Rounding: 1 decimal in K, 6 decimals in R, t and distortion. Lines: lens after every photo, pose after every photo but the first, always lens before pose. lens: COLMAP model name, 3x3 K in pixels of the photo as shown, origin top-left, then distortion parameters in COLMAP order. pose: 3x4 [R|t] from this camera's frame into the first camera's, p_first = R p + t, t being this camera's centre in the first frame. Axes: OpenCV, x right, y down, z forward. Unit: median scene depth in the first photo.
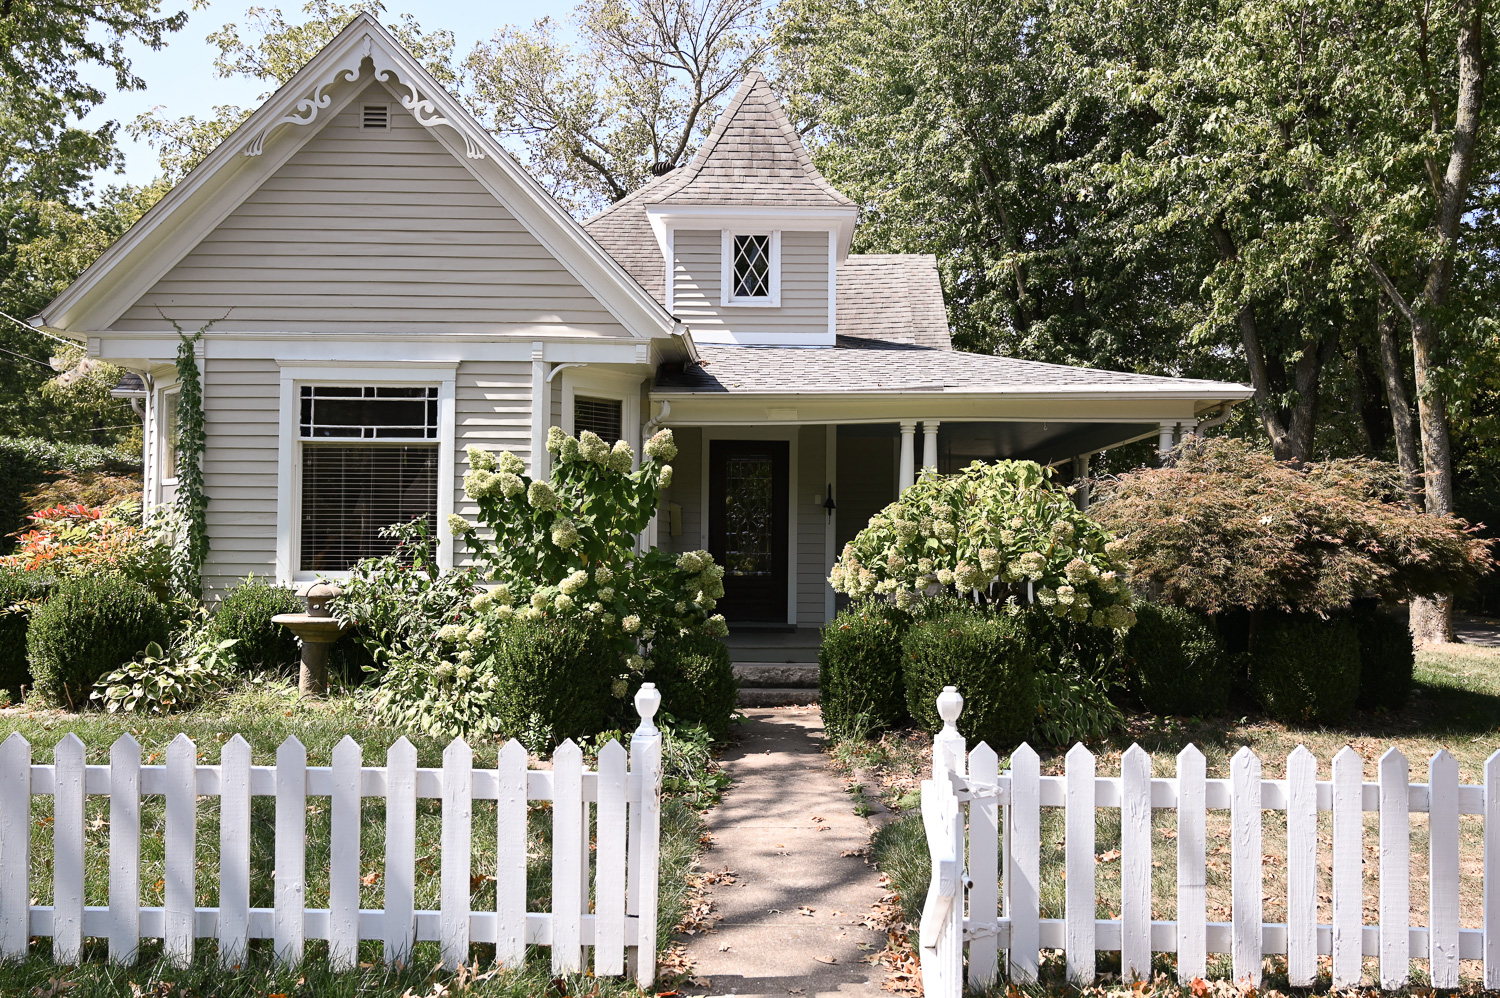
lens RADIAL K [[1153.5, 0, 749.8], [0, 1153.5, 515.5], [0, 0, 1]] dist [0.003427, 0.000072]
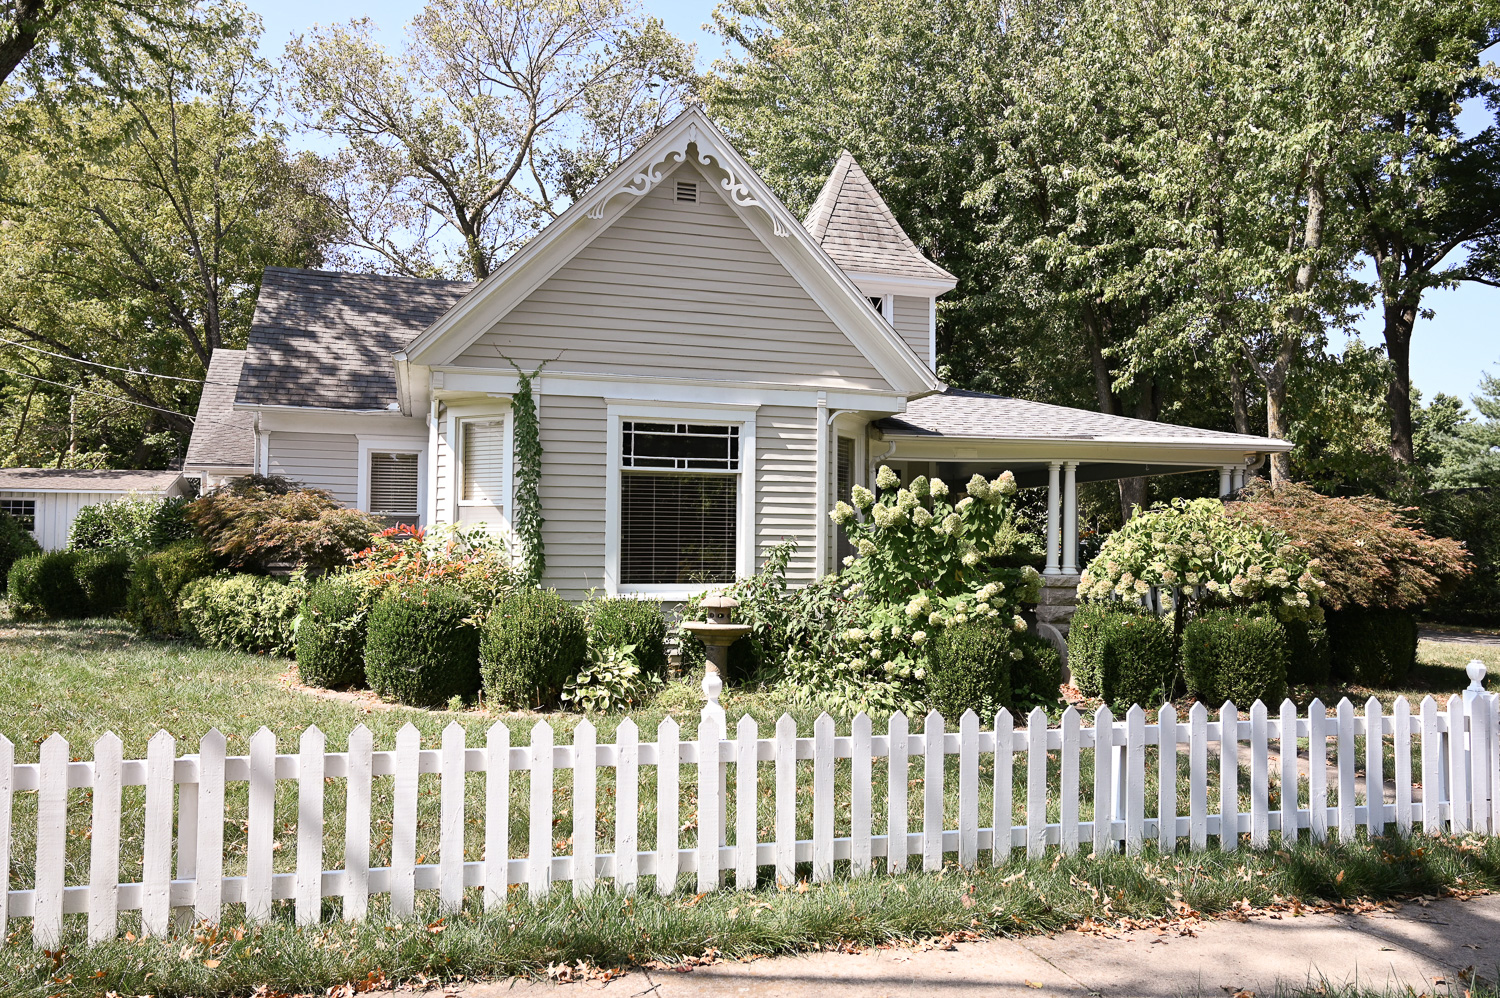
lens RADIAL K [[1120.2, 0, 750.0], [0, 1120.2, 499.0], [0, 0, 1]] dist [0.003028, 0.001911]
pose [[0.958609, 0.012765, 0.284441, -0.584814], [-0.008955, 0.999852, -0.014692, -0.020603], [-0.284586, 0.011537, 0.958581, -0.096109]]
